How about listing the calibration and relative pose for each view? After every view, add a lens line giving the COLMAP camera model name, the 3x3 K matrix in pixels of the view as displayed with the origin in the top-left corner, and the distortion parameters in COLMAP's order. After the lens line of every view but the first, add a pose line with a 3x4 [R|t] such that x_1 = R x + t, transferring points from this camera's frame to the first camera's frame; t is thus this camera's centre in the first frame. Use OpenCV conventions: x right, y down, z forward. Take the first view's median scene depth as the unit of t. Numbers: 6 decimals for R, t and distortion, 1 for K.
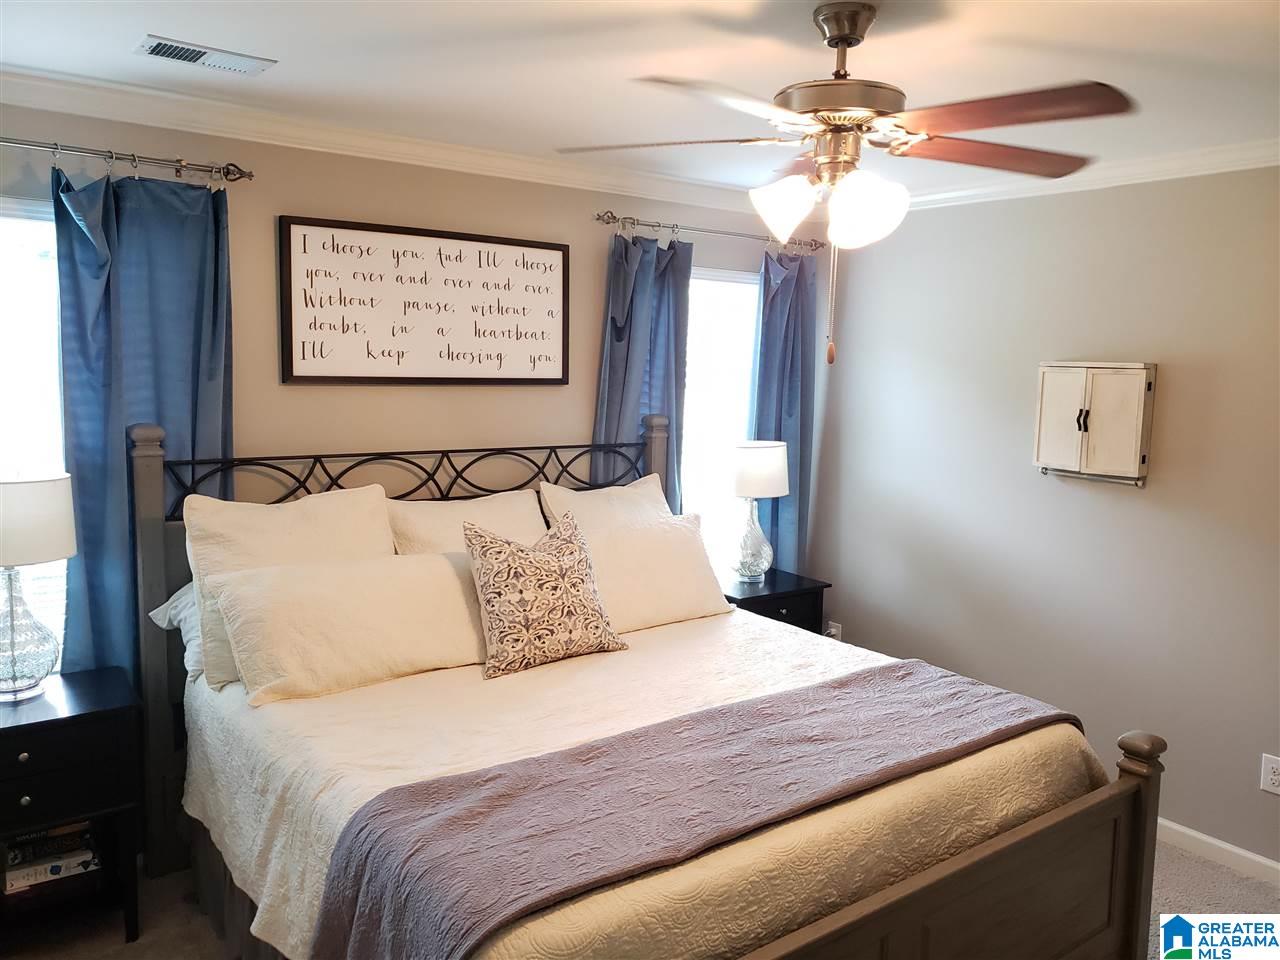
lens RADIAL K [[985.2, 0, 640.0], [0, 985.2, 480.0], [0, 0, 1]] dist [0.150163, -0.337795]
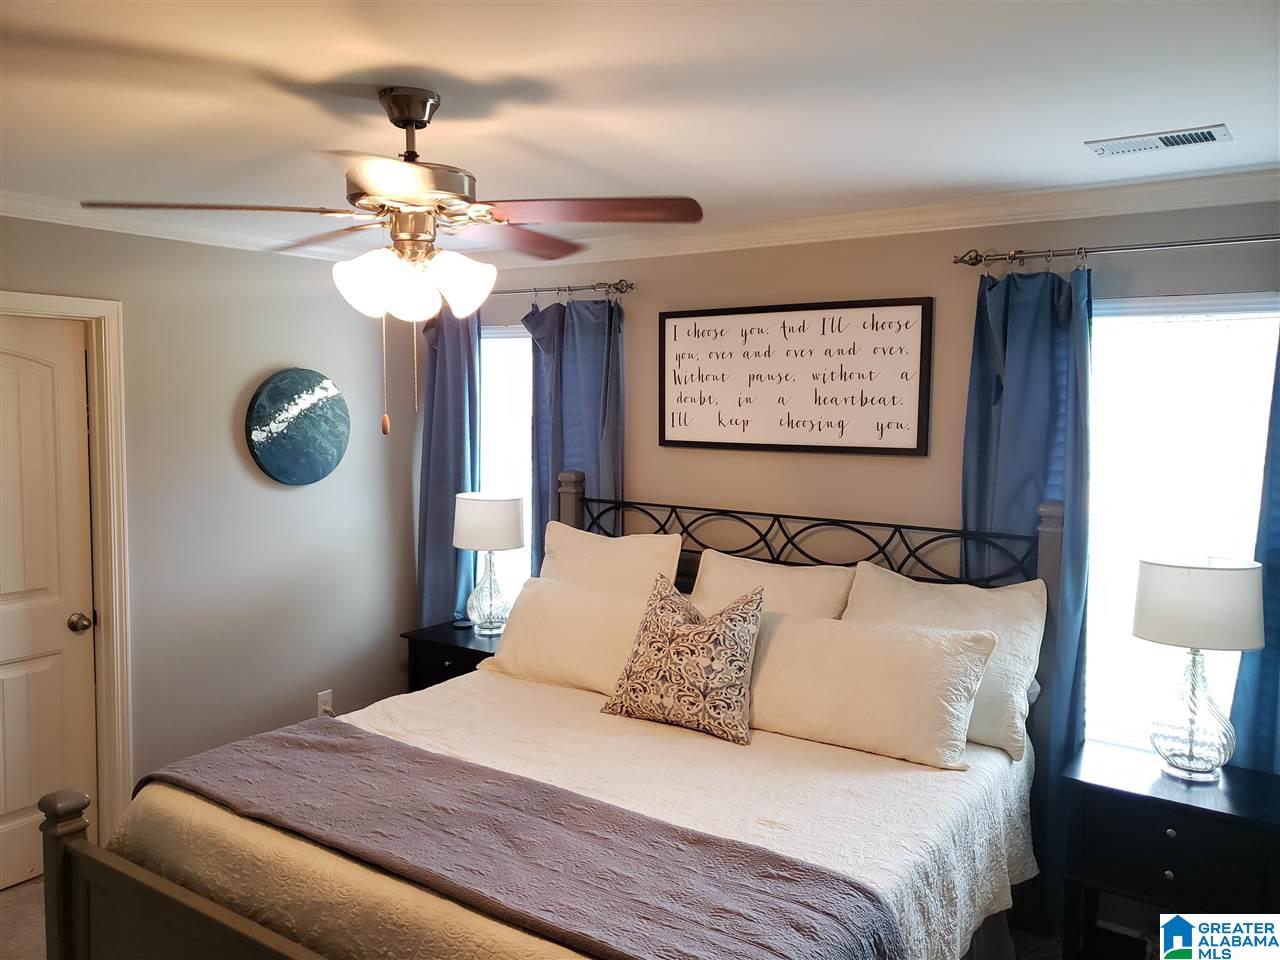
lens RADIAL K [[986.8, 0, 640.0], [0, 986.8, 480.0], [0, 0, 1]] dist [0.096047, -0.151496]
pose [[0.306466, 0.056806, -0.950185, 0.766654], [-0.119389, 0.992629, 0.020836, -0.073617], [0.944365, 0.107056, 0.310989, 0.568246]]
